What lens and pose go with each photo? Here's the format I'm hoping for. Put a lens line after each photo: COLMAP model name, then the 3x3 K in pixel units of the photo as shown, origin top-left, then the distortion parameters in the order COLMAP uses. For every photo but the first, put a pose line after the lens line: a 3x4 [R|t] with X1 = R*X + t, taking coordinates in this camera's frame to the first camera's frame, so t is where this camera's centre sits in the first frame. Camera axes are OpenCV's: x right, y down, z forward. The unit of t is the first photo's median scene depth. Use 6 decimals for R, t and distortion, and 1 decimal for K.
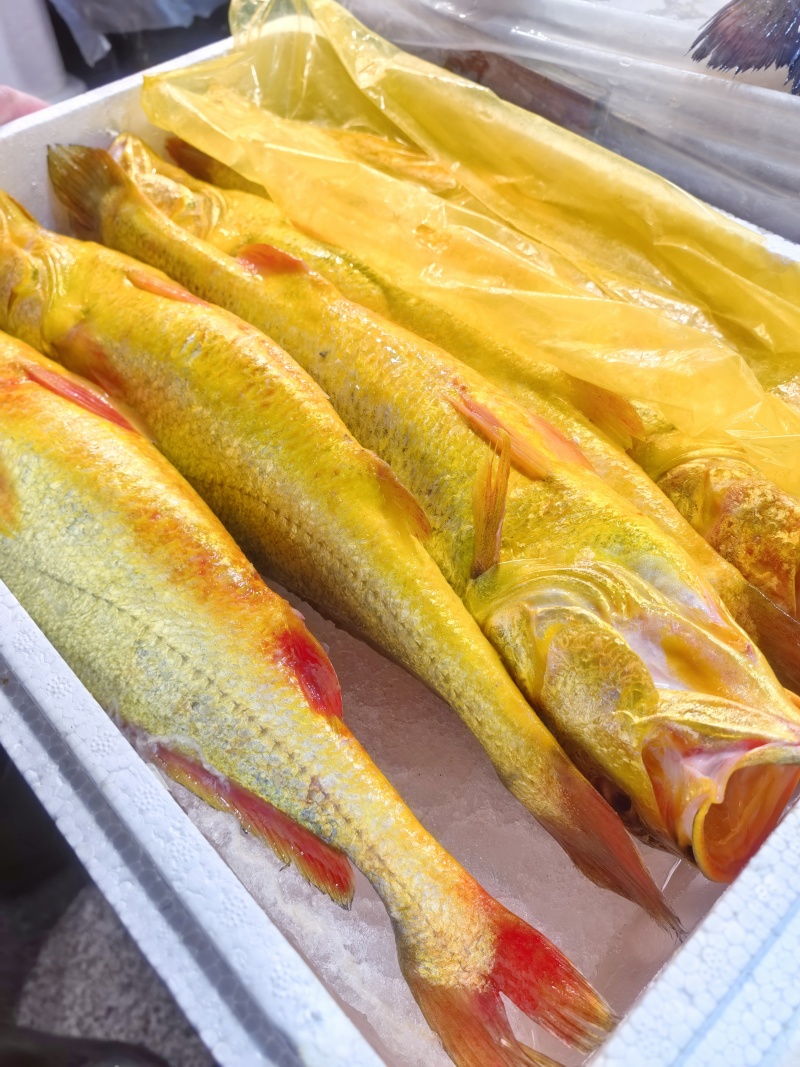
lens RADIAL K [[875.3, 0, 400.0], [0, 875.3, 533.5], [0, 0, 1]] dist [0.102362, -0.461650]
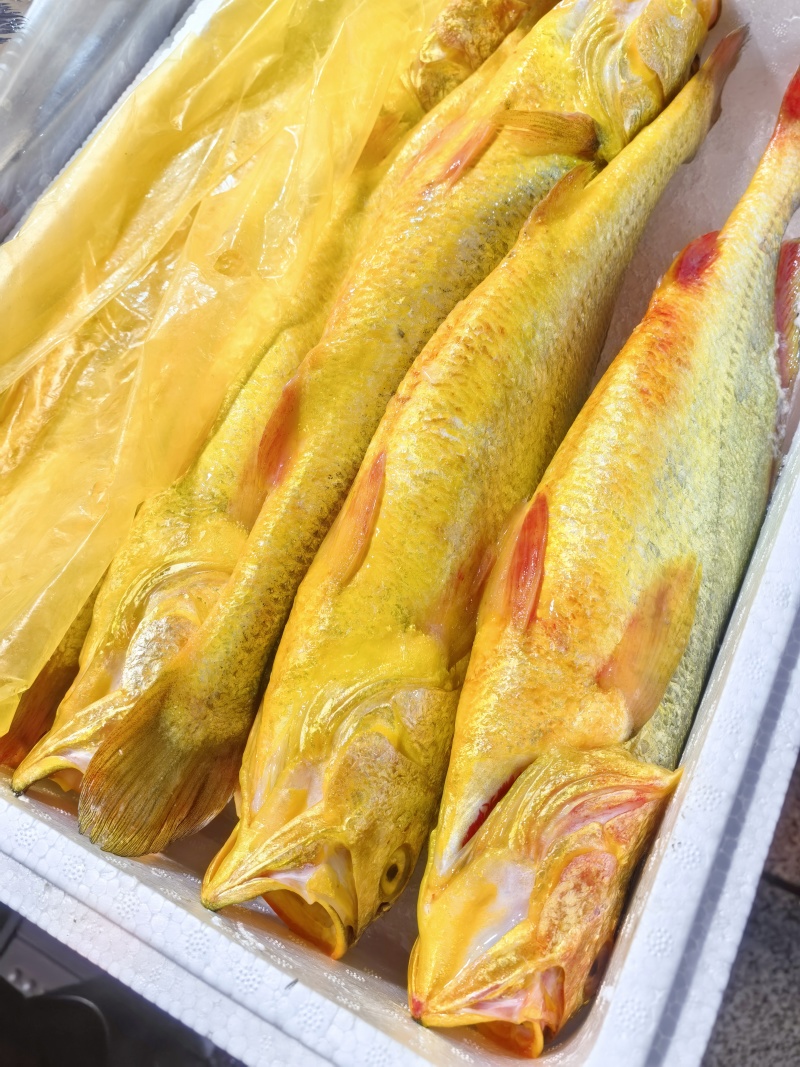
lens RADIAL K [[861.6, 0, 400.0], [0, 861.6, 533.5], [0, 0, 1]] dist [-0.004232, -0.006360]
pose [[-0.342348, -0.816980, 0.464049, -0.834442], [0.827833, -0.028675, 0.560242, -0.879035], [-0.444400, 0.575953, 0.686139, 0.570548]]
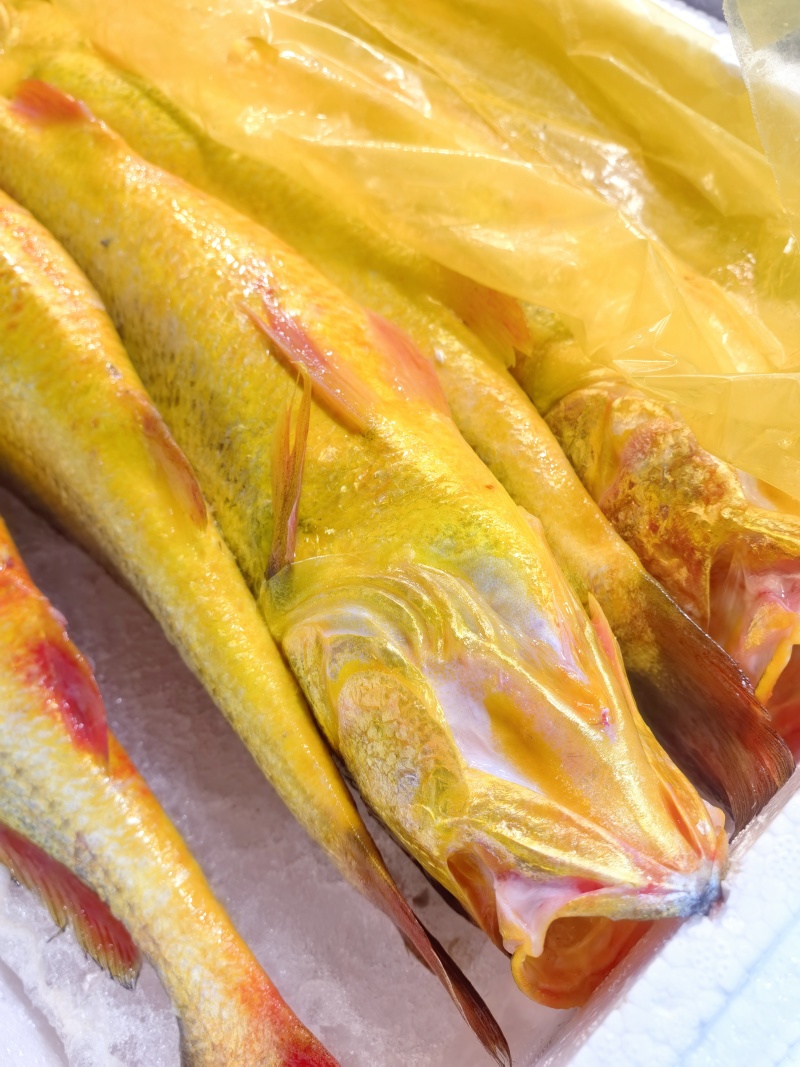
lens RADIAL K [[917.4, 0, 400.0], [0, 917.4, 533.5], [0, 0, 1]] dist [-0.060198, 0.061165]
pose [[0.998607, -0.029989, -0.043402, 0.219387], [0.037800, 0.980645, 0.192109, -0.121371], [0.036801, -0.193482, 0.980413, 0.260873]]
